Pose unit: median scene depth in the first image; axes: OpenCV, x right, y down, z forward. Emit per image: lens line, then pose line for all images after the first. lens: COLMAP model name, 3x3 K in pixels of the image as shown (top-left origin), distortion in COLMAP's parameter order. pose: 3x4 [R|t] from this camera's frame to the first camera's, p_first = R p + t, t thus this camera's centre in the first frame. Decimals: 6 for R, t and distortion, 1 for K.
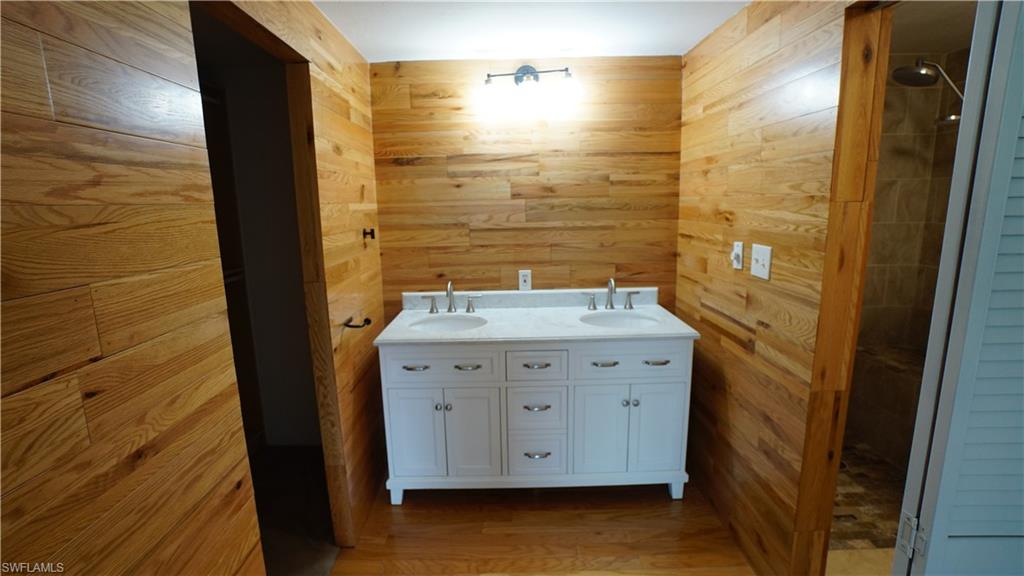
lens RADIAL K [[446.4, 0, 507.4], [0, 446.4, 286.9], [0, 0, 1]] dist [-0.040119, 0.011416]
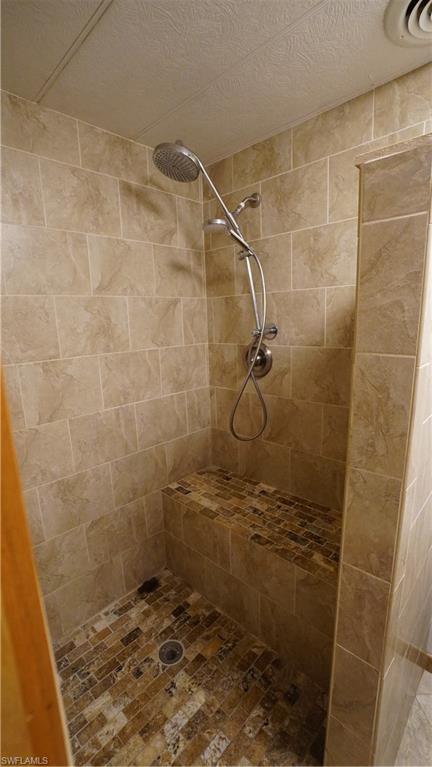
lens RADIAL K [[334.4, 0, 216.1], [0, 334.4, 385.2], [0, 0, 1]] dist [-0.040119, 0.011416]
pose [[0.691857, -0.137970, 0.708730, 0.433464], [0.142631, 0.988347, 0.053168, -0.093245], [-0.707806, 0.064302, 0.703474, 0.470131]]
